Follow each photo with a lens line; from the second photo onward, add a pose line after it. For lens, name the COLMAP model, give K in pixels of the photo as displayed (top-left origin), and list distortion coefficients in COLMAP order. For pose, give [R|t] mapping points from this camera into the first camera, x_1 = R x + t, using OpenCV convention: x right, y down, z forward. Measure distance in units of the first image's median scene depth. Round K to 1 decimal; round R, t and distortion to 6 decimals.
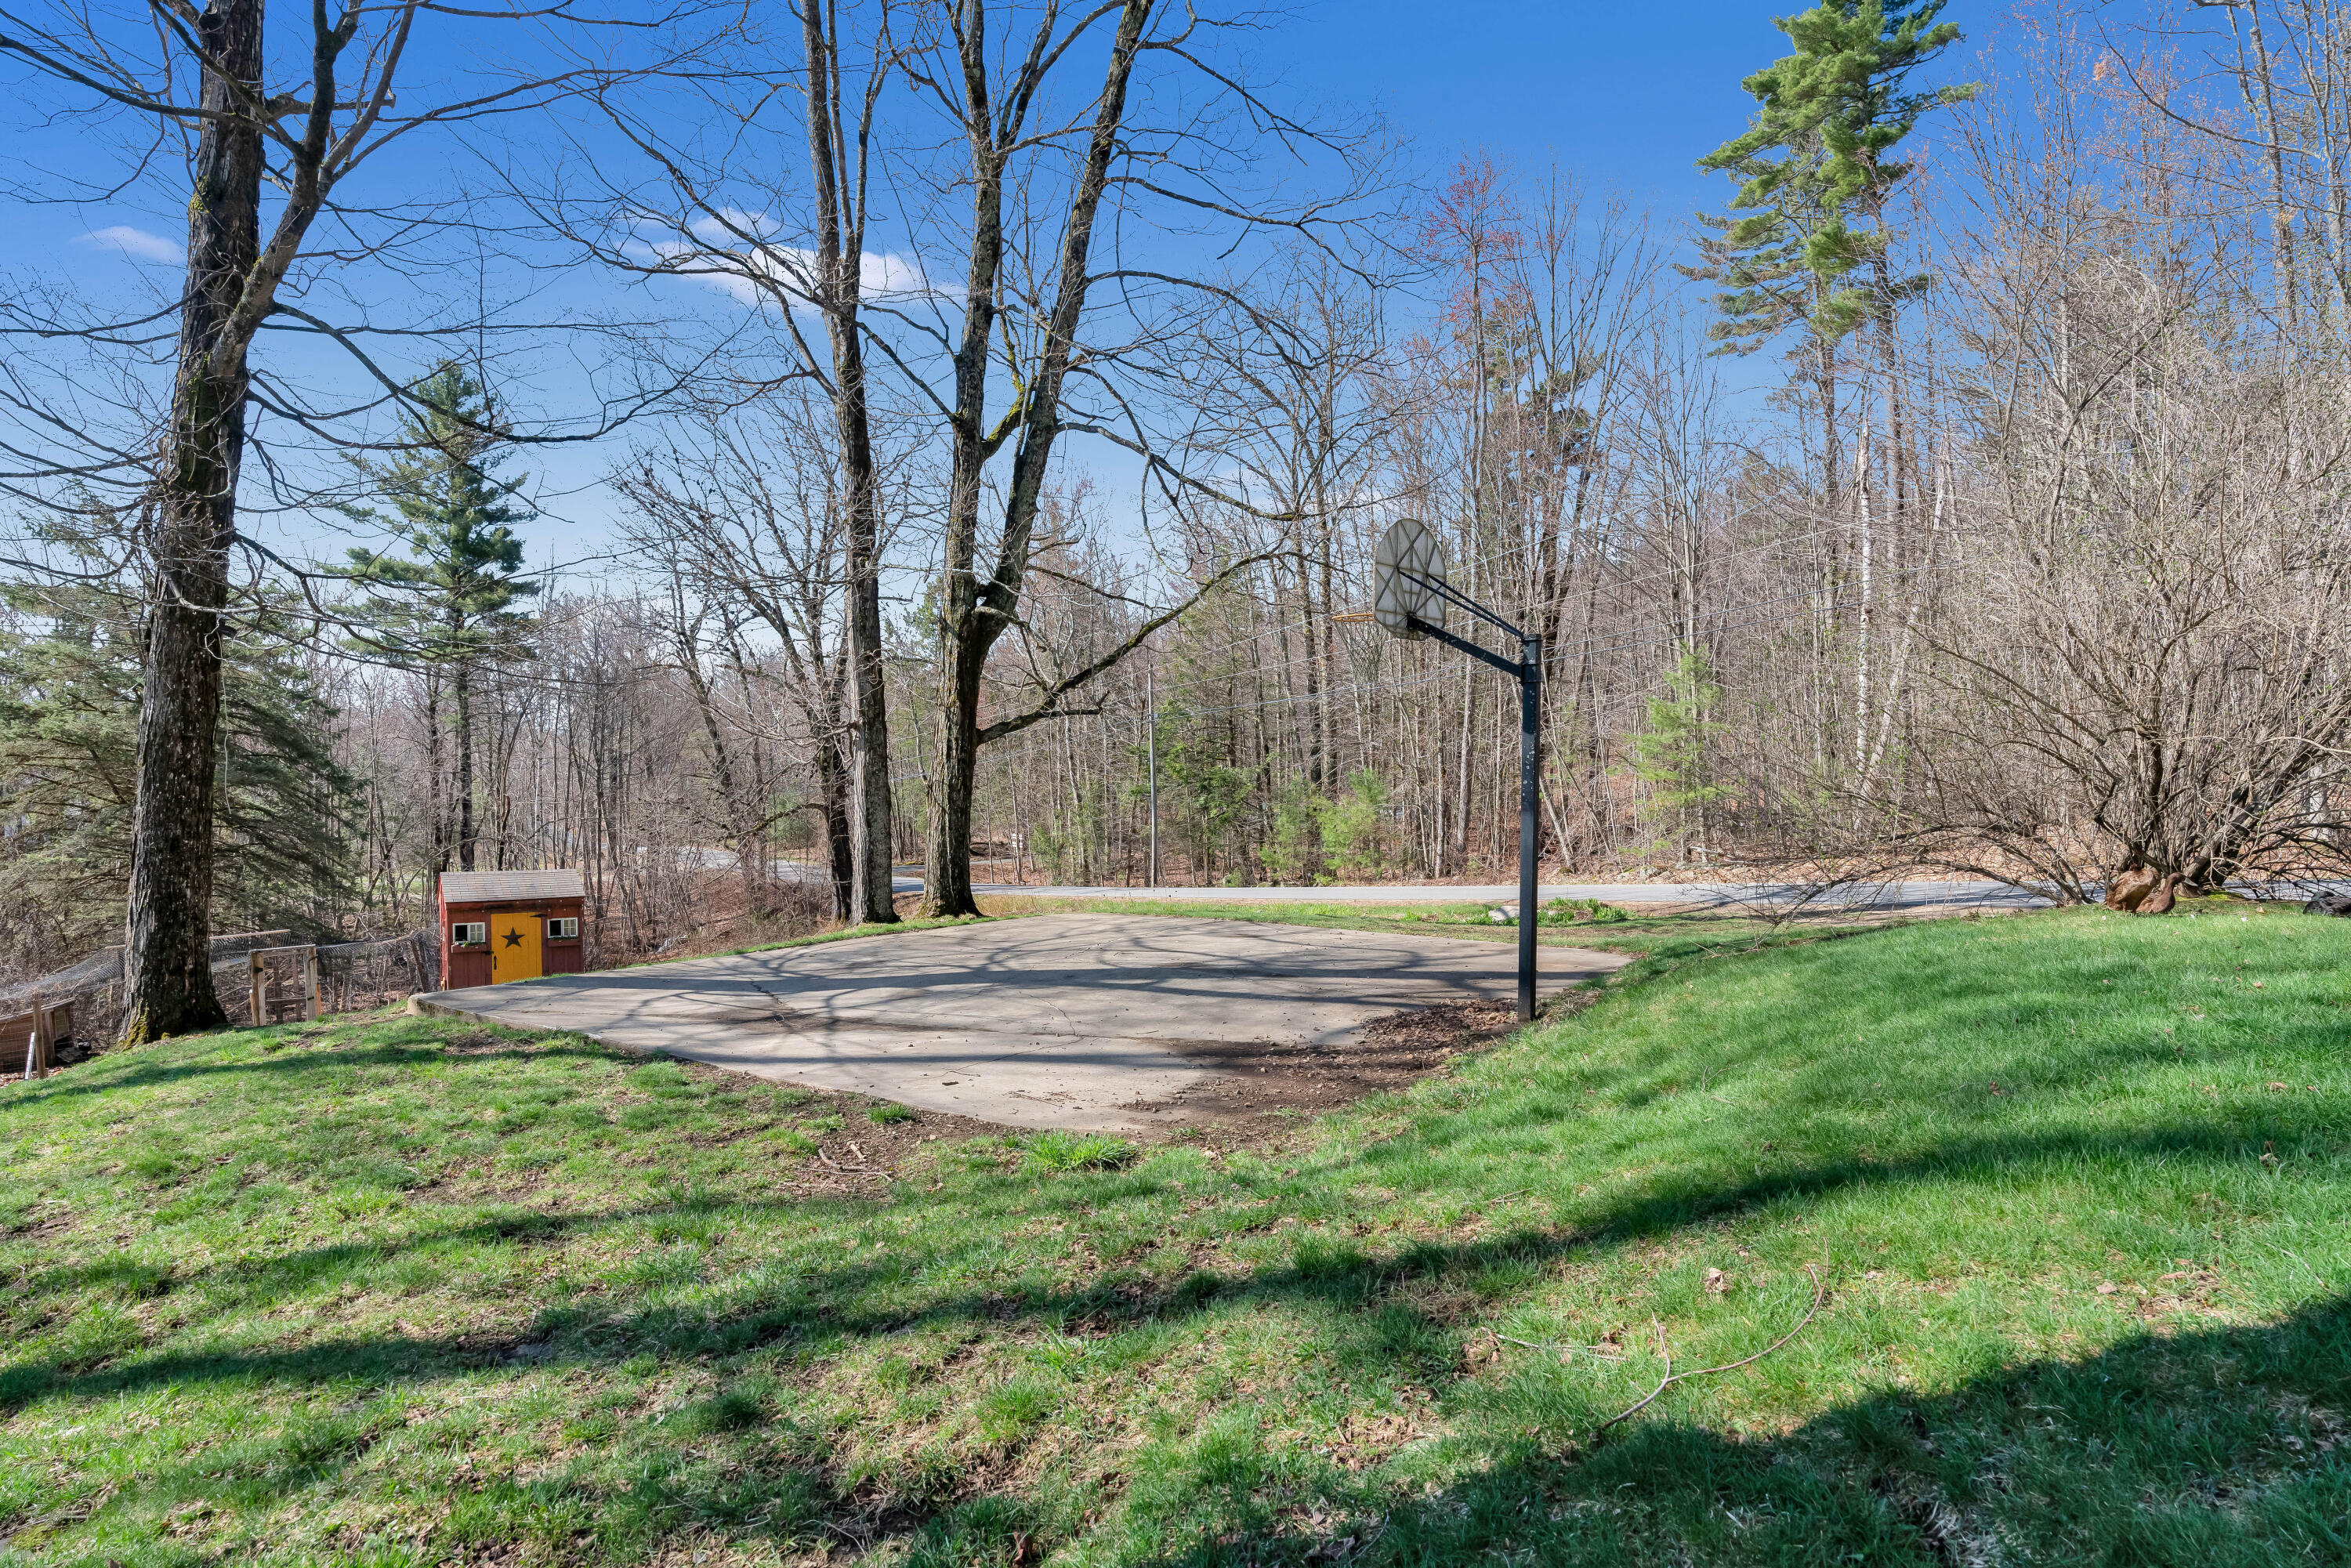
lens RADIAL K [[1368.3, 0, 1169.4], [0, 1368.3, 764.7], [0, 0, 1]] dist [0.000441, 0.000790]
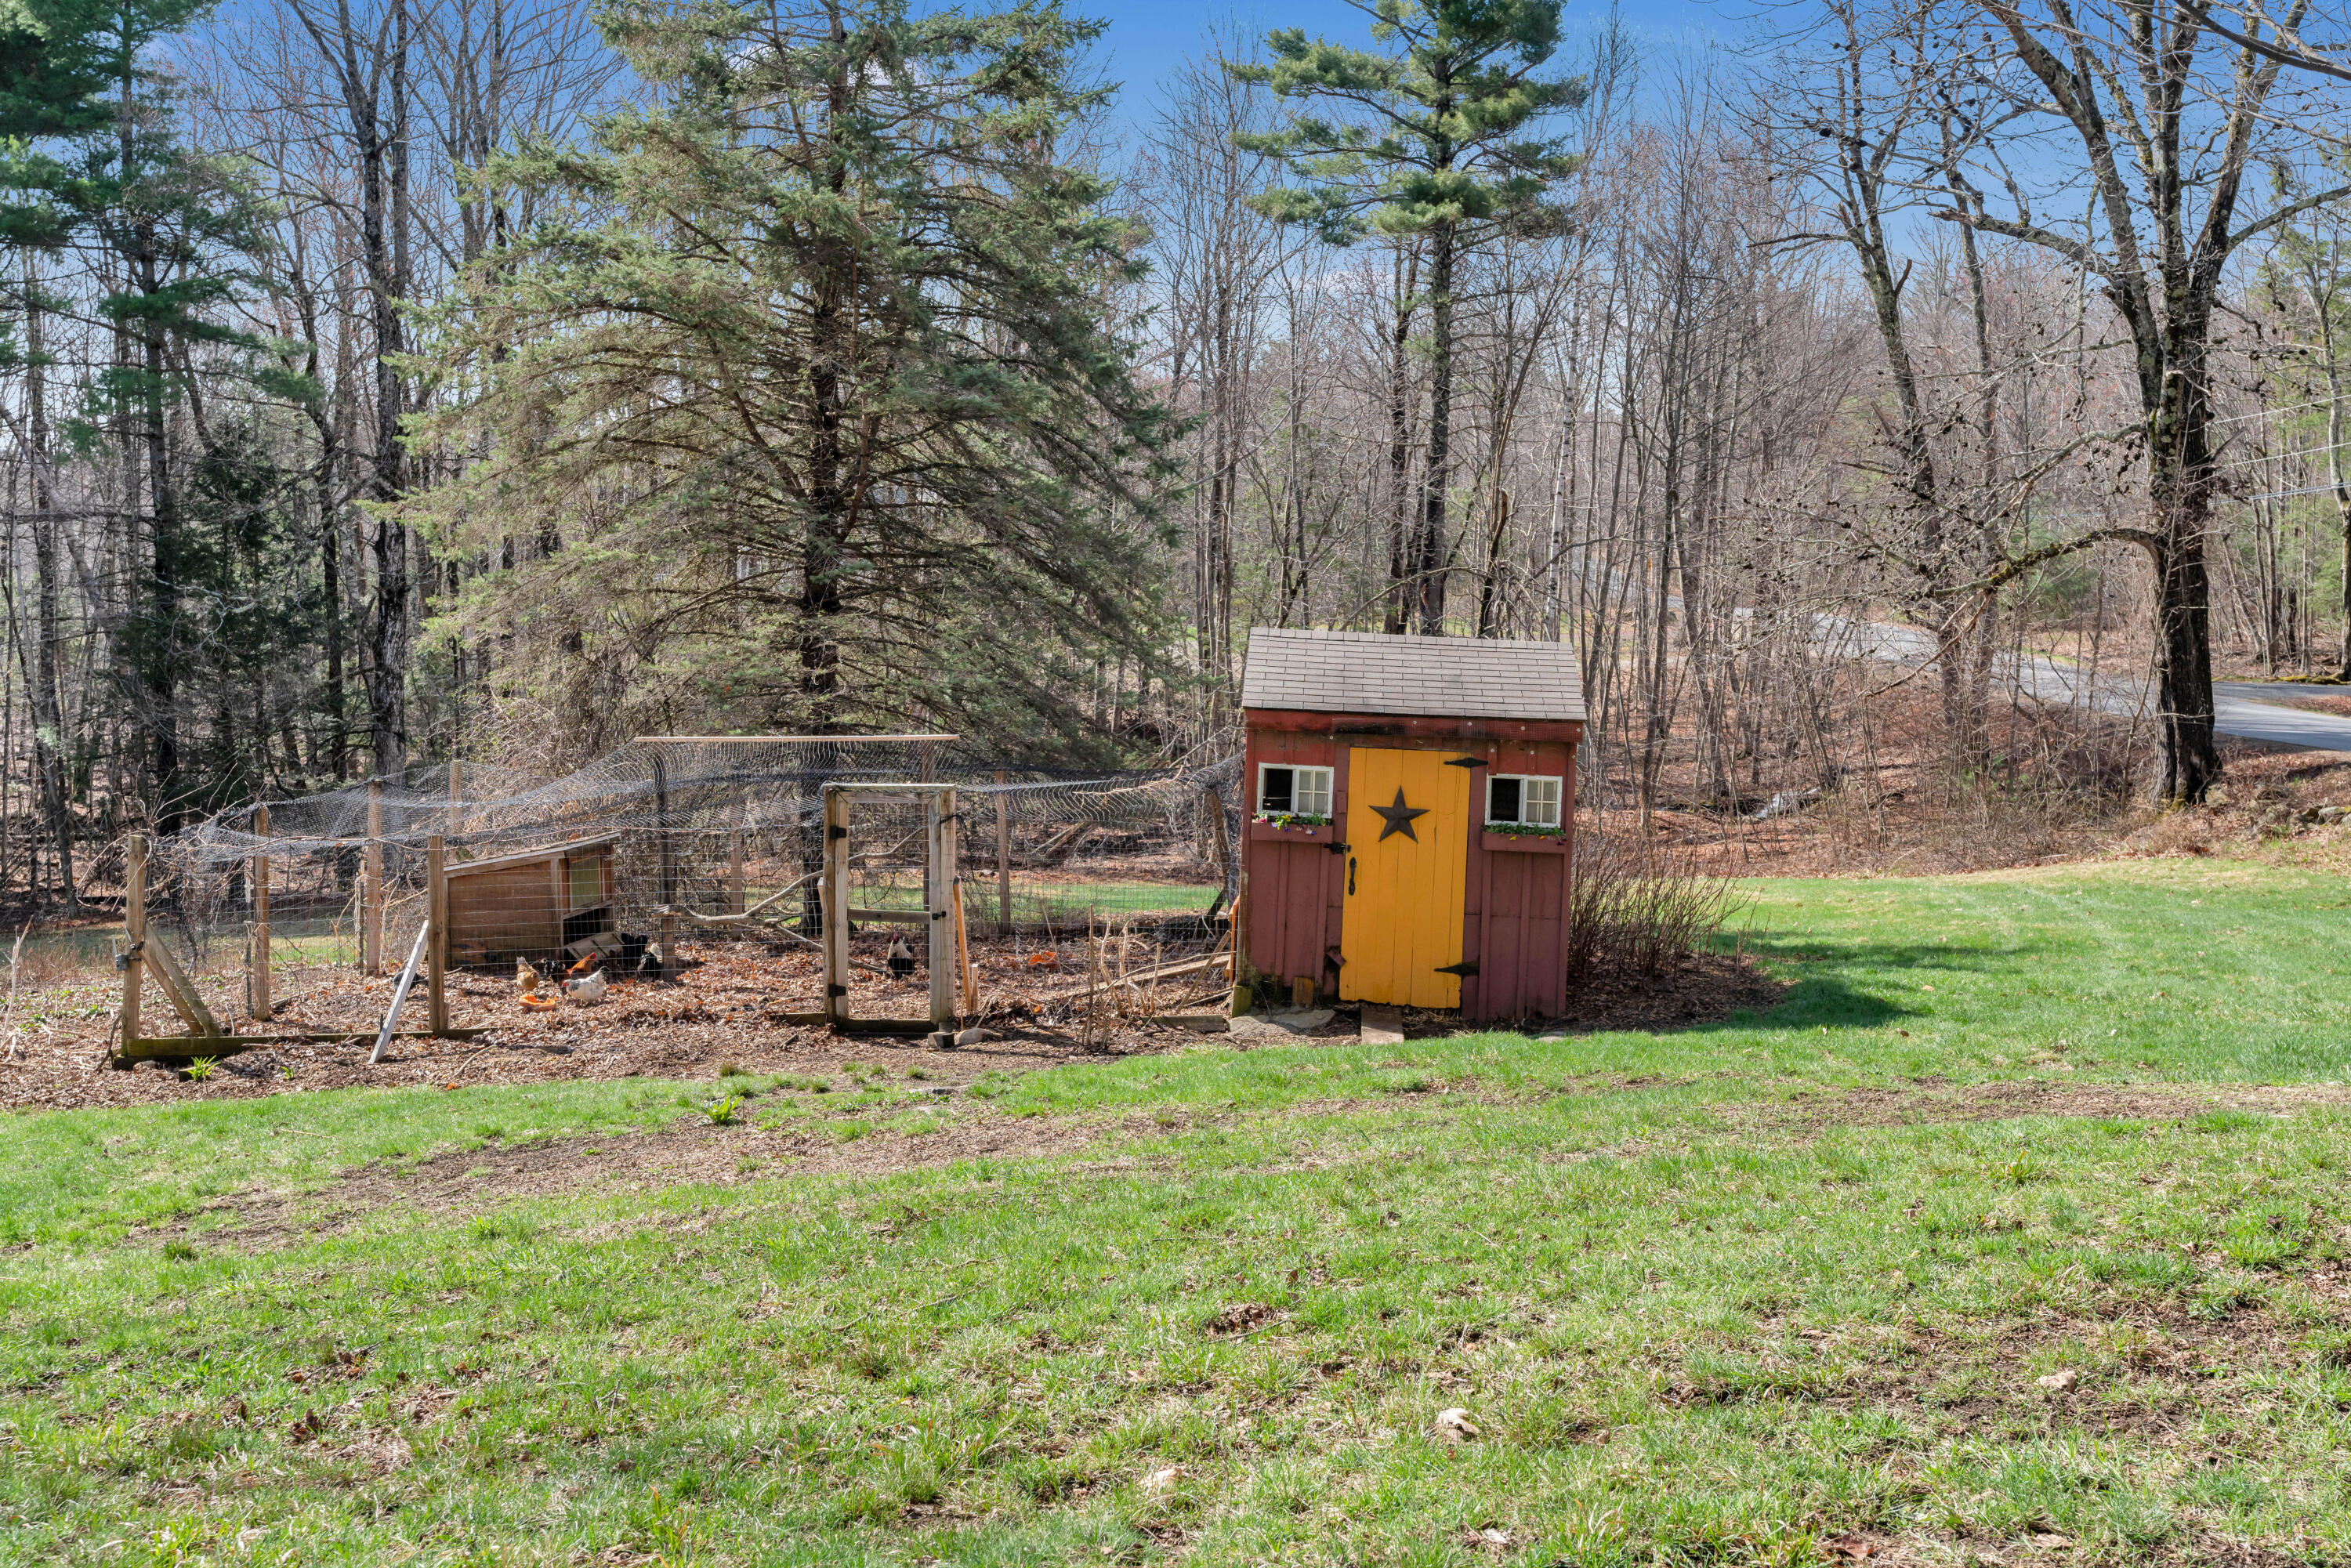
lens RADIAL K [[2287.1, 0, 1174.2], [0, 2287.1, 776.7], [0, 0, 1]] dist [-0.001487, 0.000000]
pose [[0.817416, 0.107026, -0.566018, -0.077154], [-0.034016, 0.989842, 0.138042, 0.013881], [0.575042, -0.093584, 0.812754, 0.199265]]
